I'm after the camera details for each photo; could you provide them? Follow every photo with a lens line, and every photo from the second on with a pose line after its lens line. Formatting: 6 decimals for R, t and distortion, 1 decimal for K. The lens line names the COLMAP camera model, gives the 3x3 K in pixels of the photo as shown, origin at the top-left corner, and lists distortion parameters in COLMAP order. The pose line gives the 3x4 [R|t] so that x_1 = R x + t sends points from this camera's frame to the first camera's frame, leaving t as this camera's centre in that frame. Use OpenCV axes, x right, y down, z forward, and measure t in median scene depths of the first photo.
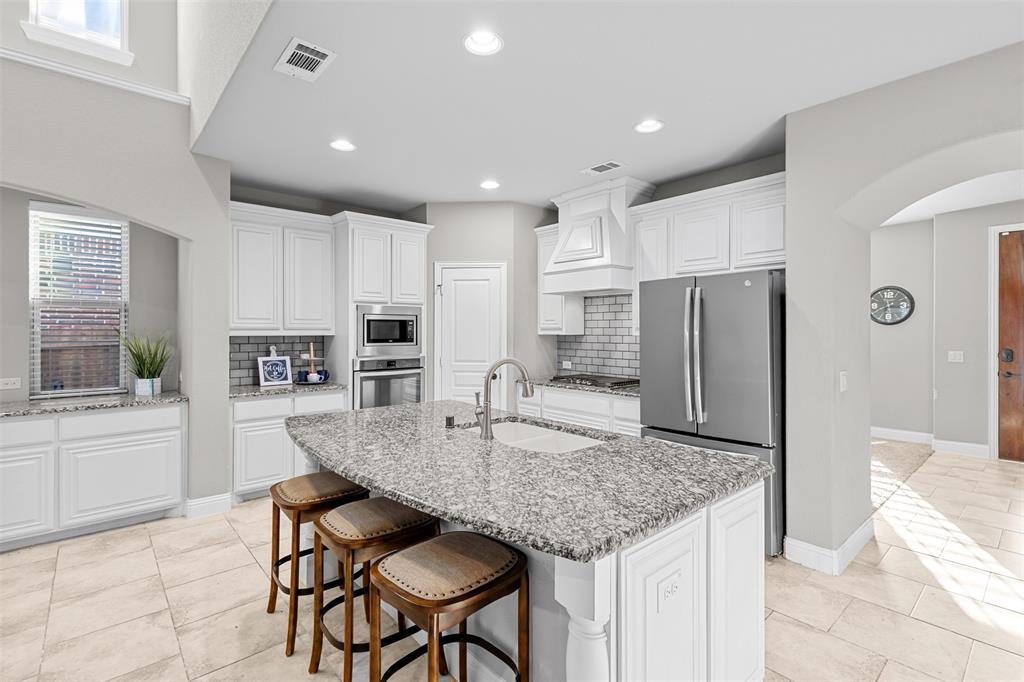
lens RADIAL K [[473.4, 0, 507.8], [0, 473.4, 331.4], [0, 0, 1]] dist [0.001079, 0.000315]
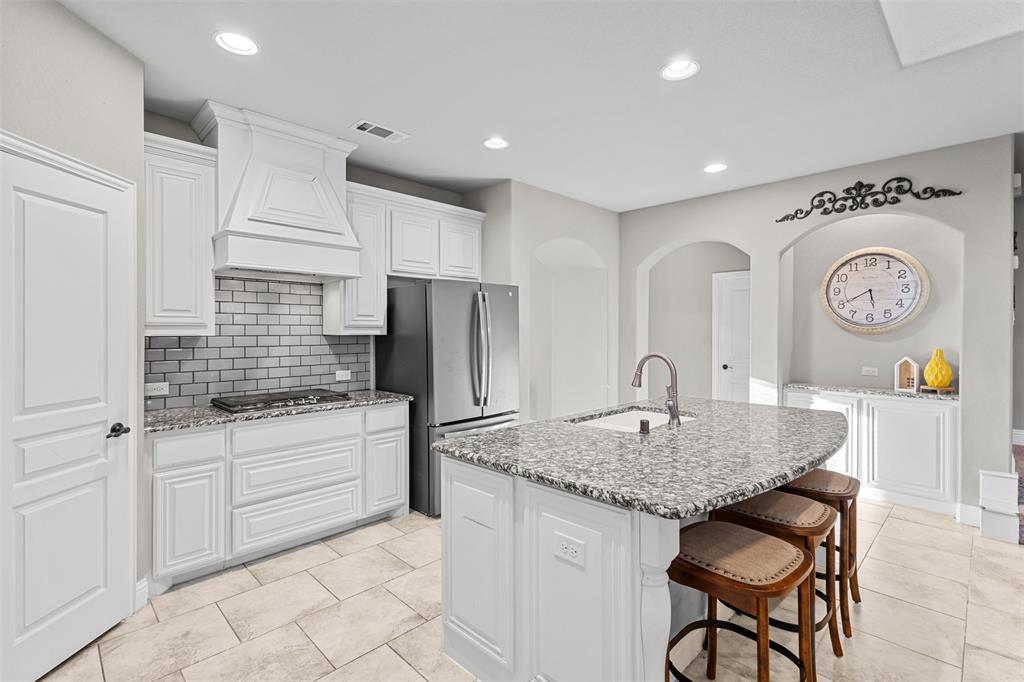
lens RADIAL K [[473.4, 0, 507.8], [0, 473.4, 331.4], [0, 0, 1]] dist [0.001079, 0.000315]
pose [[-0.059836, -0.002691, 0.998205, -0.501294], [0.001022, 0.999996, 0.002757, 0.000398], [-0.998208, 0.001185, -0.059833, 0.649408]]
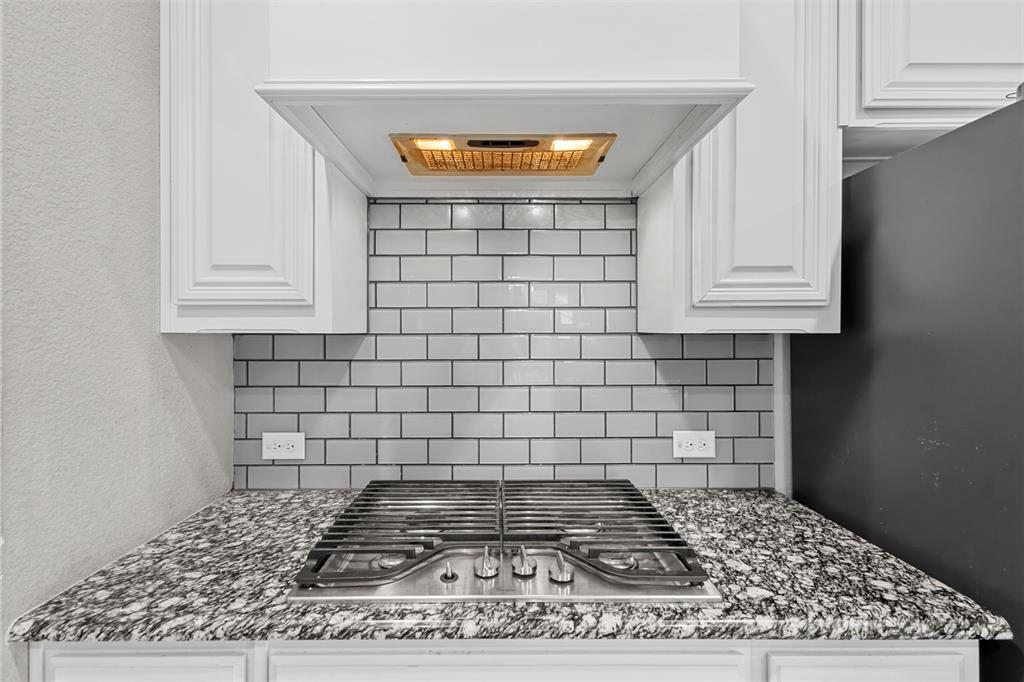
lens RADIAL K [[473.4, 0, 507.8], [0, 473.4, 331.4], [0, 0, 1]] dist [0.001079, 0.000315]
pose [[0.647669, 0.001453, 0.761920, 0.002691], [0.002927, 0.999986, -0.004395, 0.007770], [-0.761916, 0.005077, 0.647656, 0.773670]]
